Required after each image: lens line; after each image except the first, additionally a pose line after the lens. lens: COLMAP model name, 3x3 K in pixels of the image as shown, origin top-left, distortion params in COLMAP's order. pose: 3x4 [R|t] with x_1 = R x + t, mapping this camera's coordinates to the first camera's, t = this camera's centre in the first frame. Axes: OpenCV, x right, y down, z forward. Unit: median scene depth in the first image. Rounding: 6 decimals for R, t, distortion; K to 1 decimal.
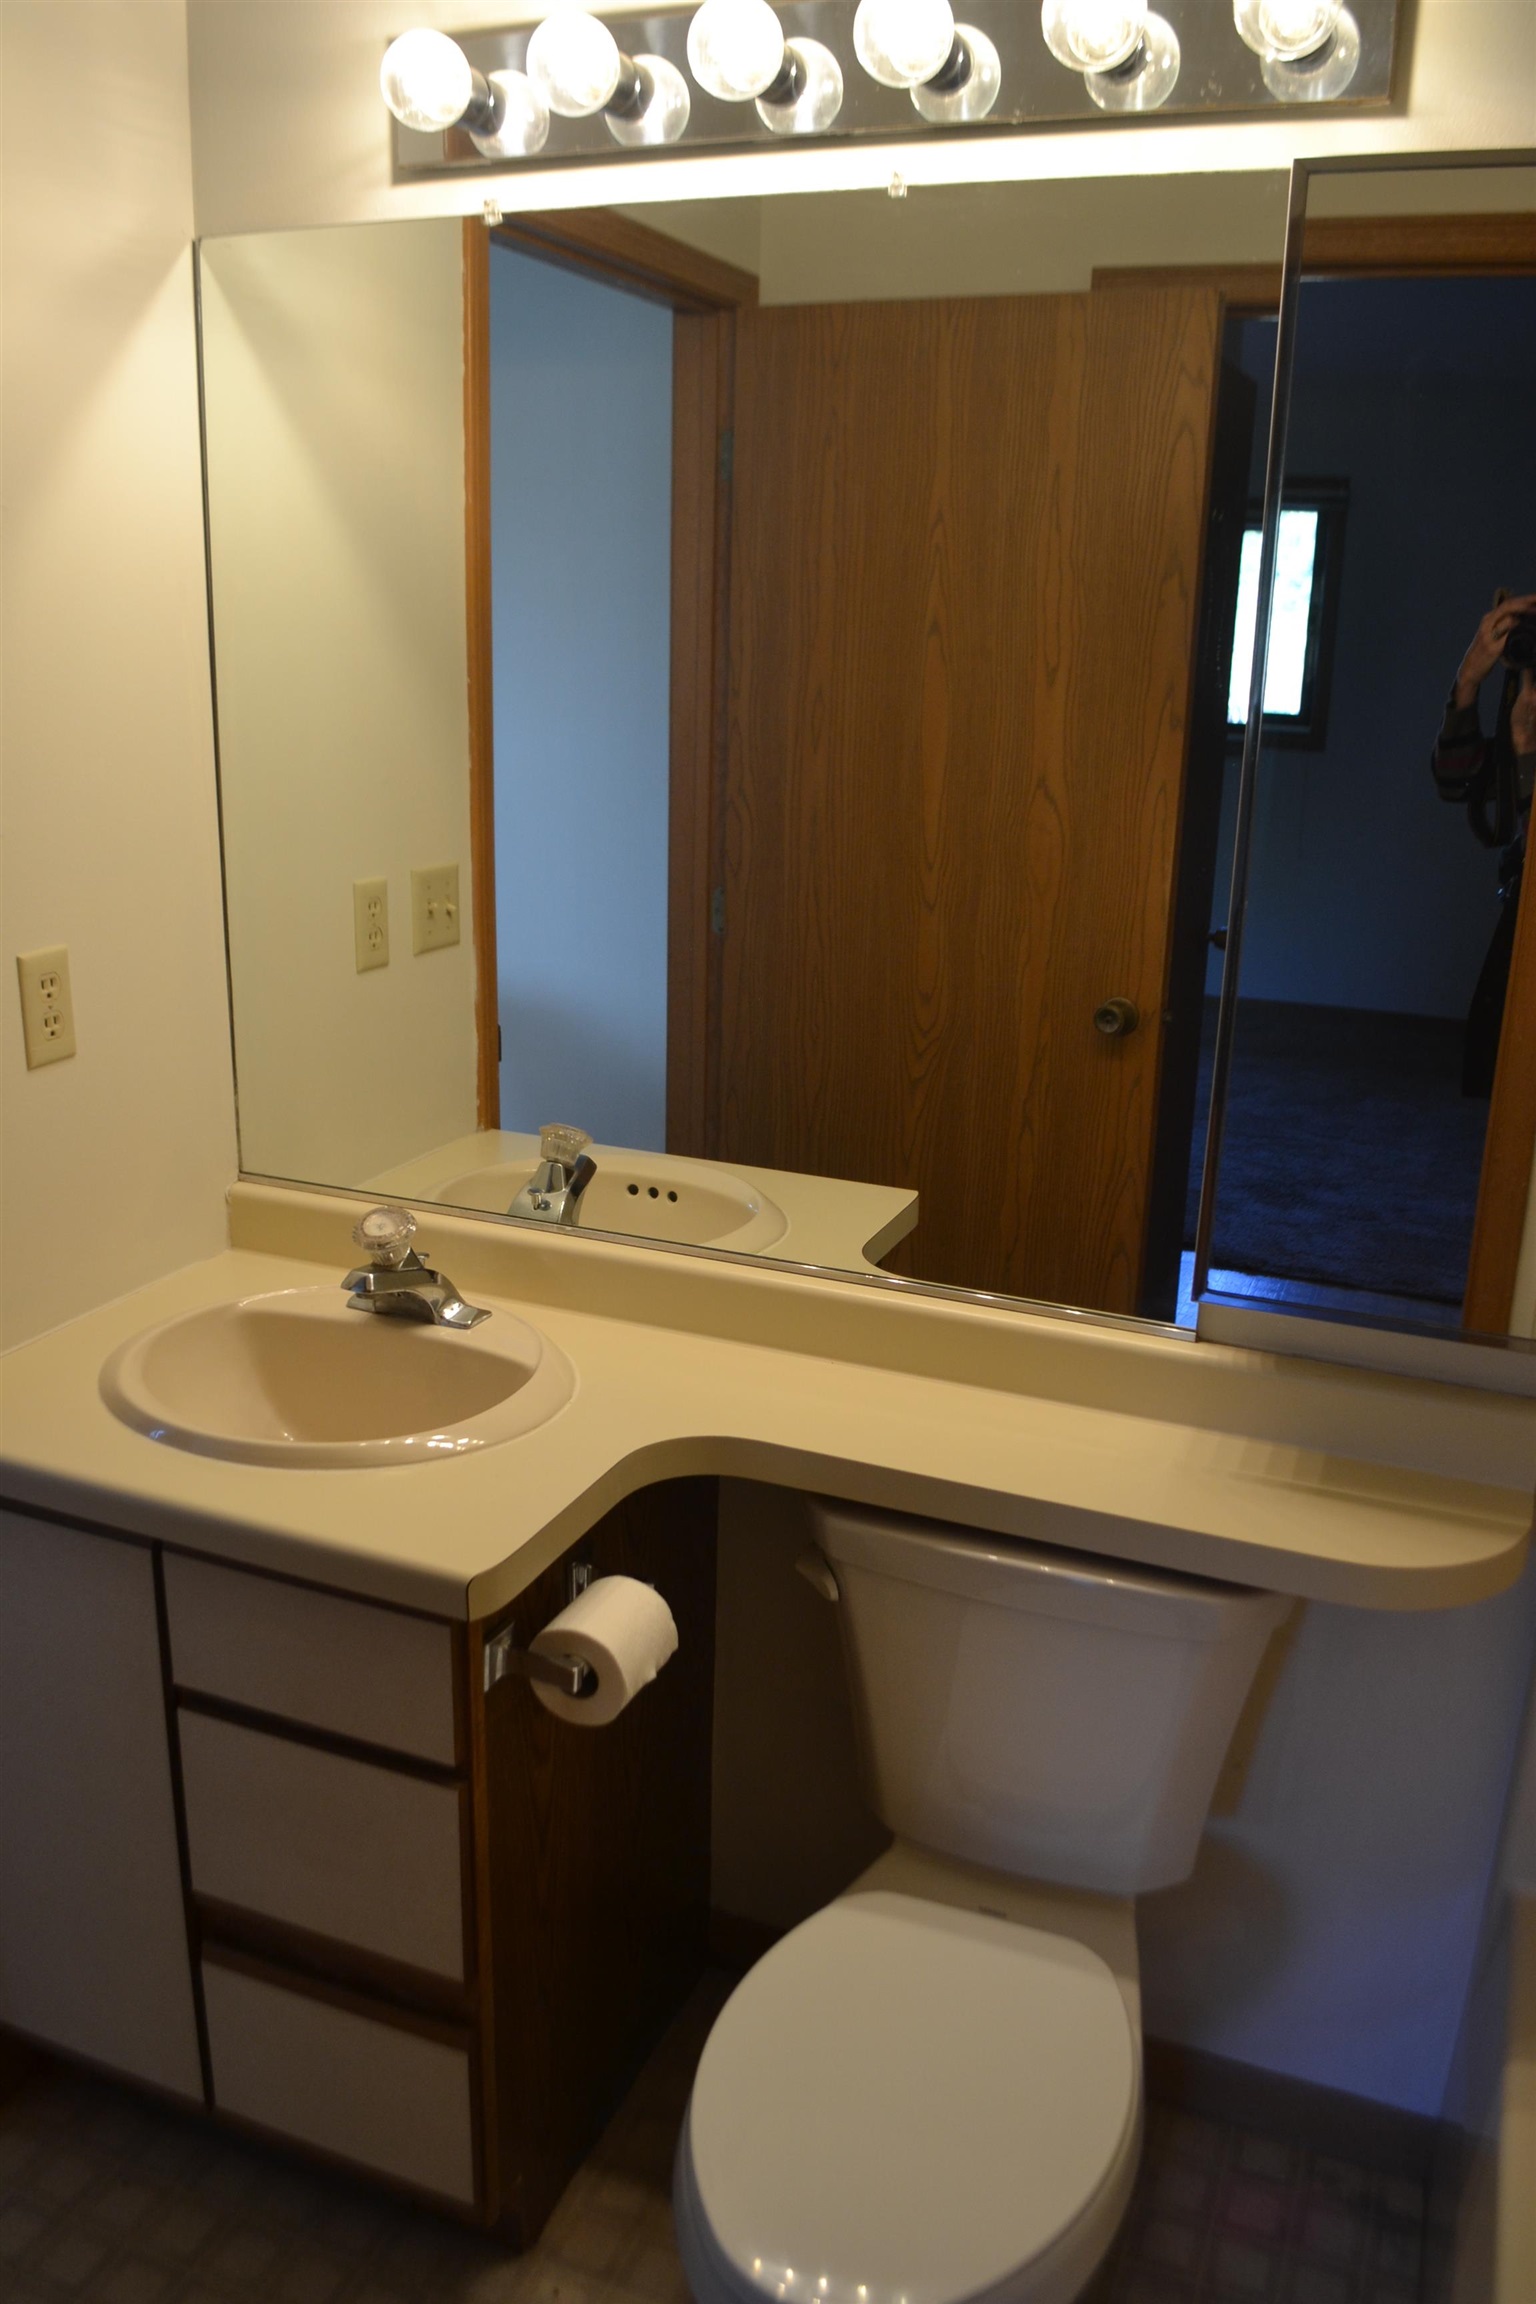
lens RADIAL K [[1840.5, 0, 768.0], [0, 1840.5, 1152.0], [0, 0, 1]] dist [-0.076685, -0.002711]
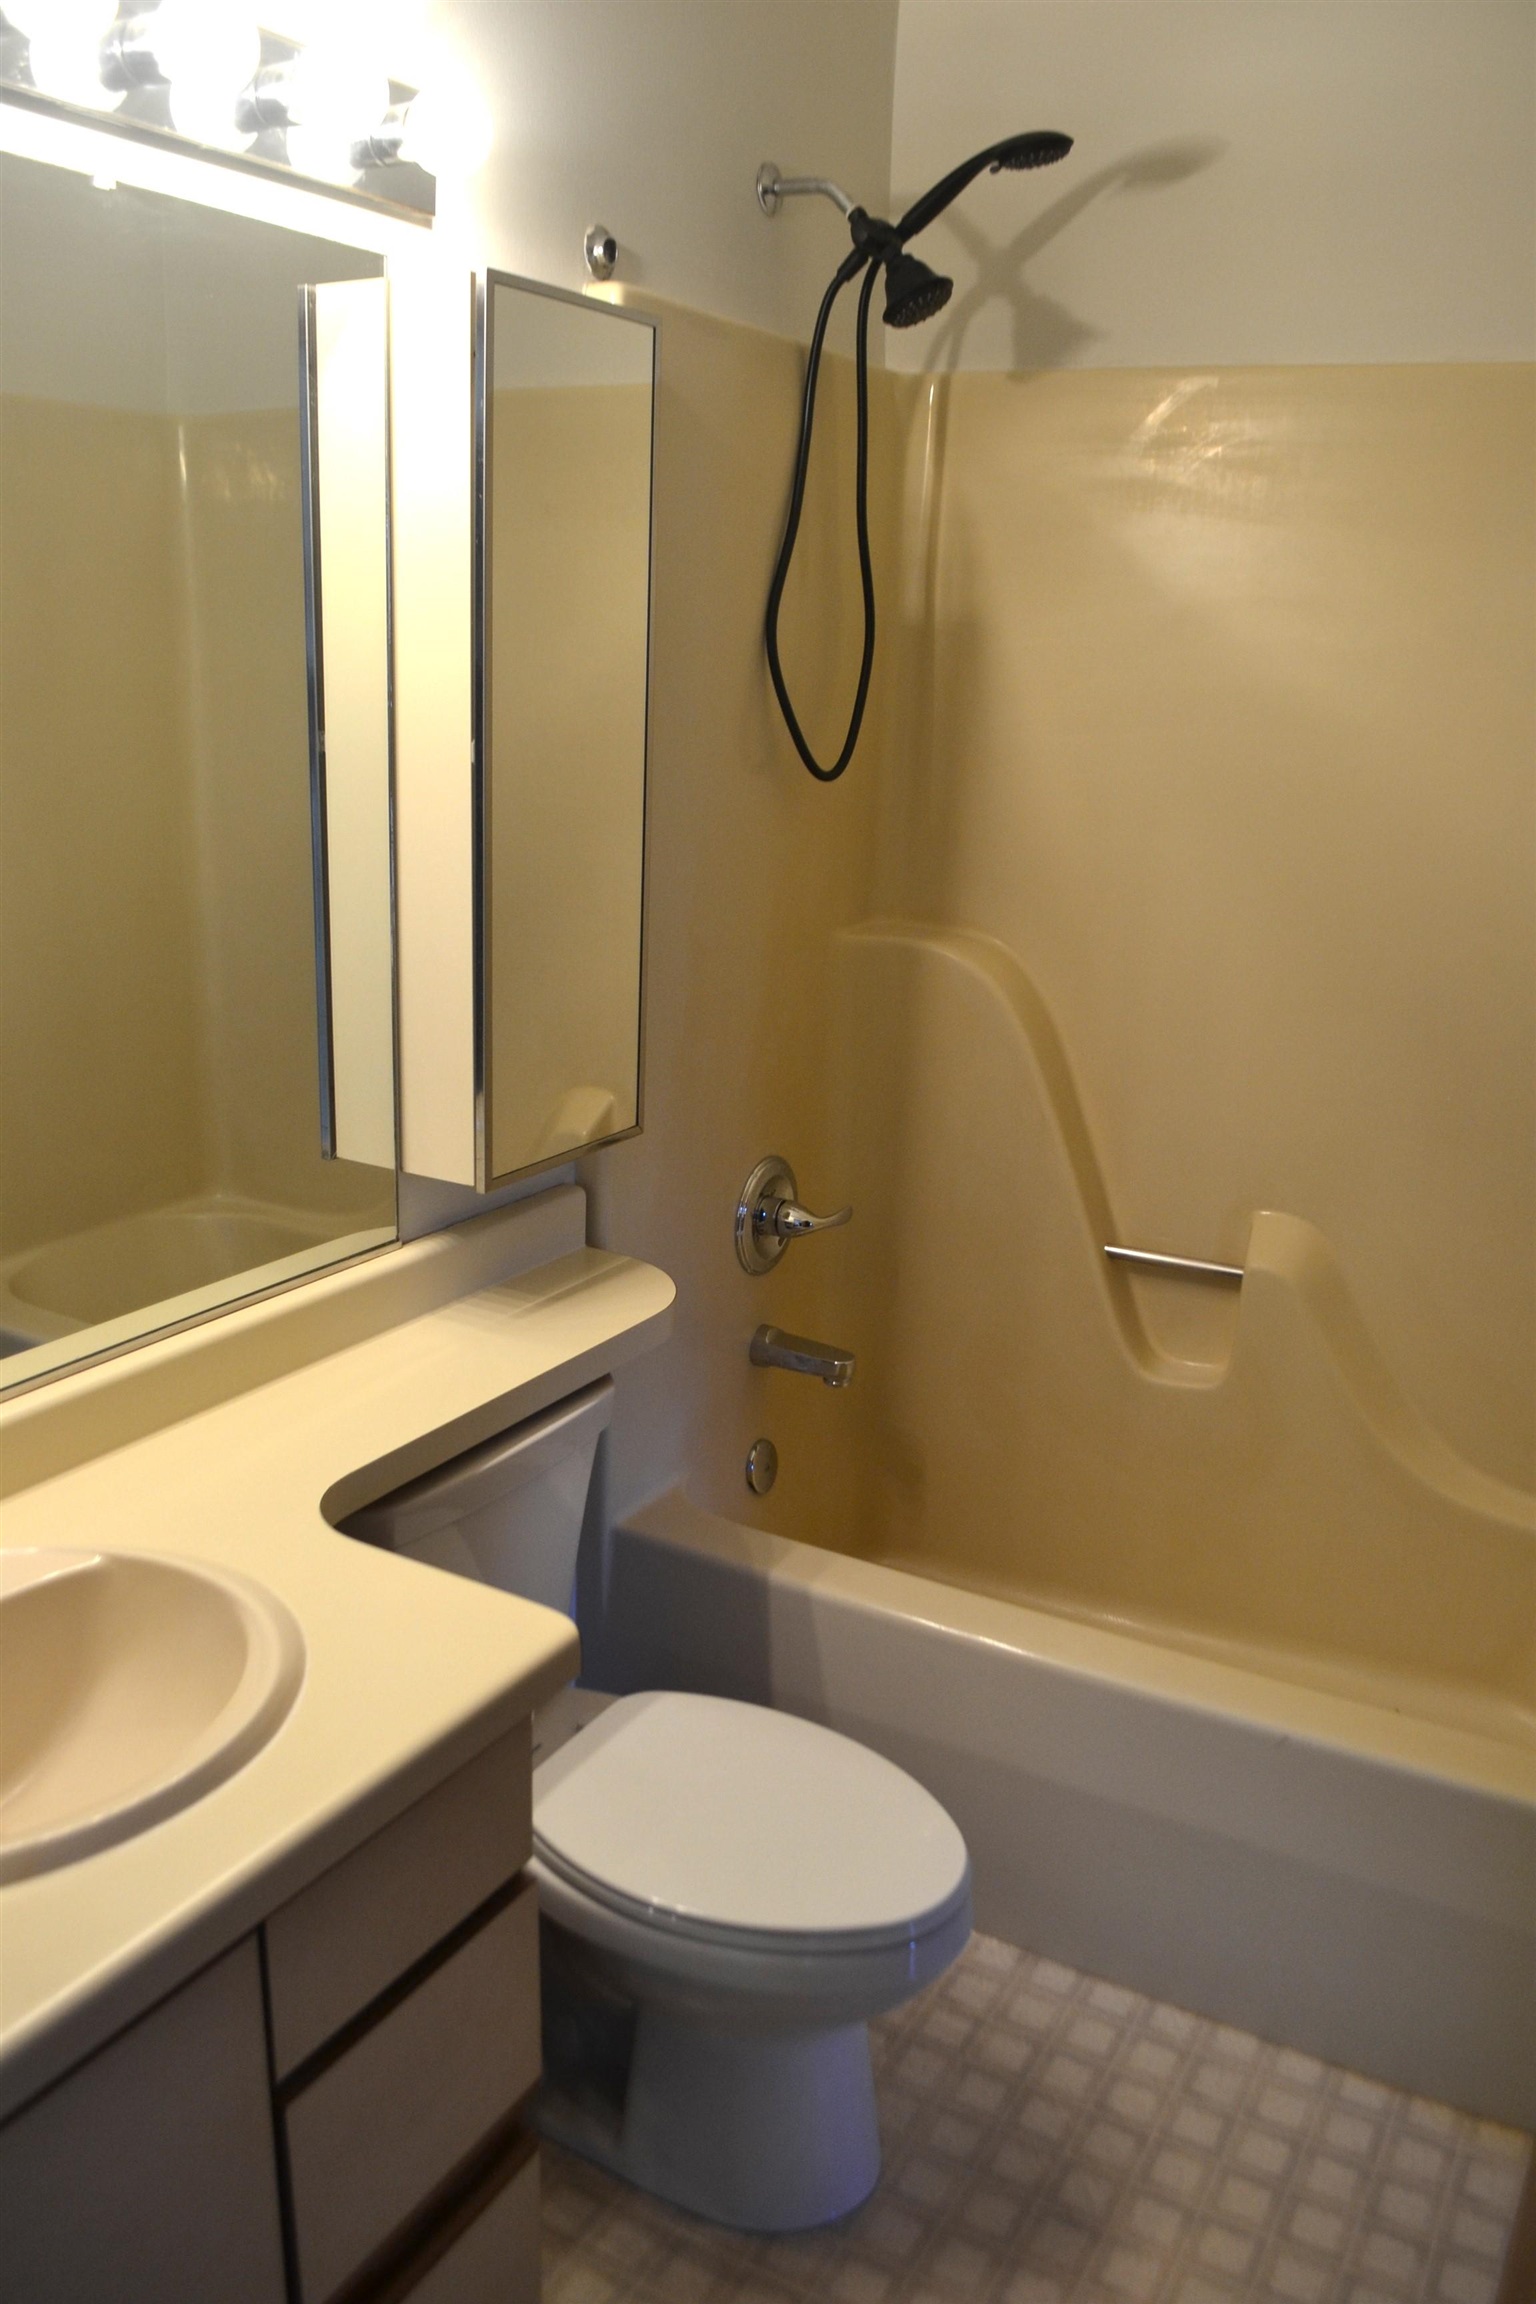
lens RADIAL K [[1840.5, 0, 768.0], [0, 1840.5, 1152.0], [0, 0, 1]] dist [-0.076685, -0.002711]
pose [[0.123612, -0.283655, 0.950926, -0.893407], [0.250562, 0.936146, 0.246675, -0.197385], [-0.960177, 0.207774, 0.186792, 0.584346]]
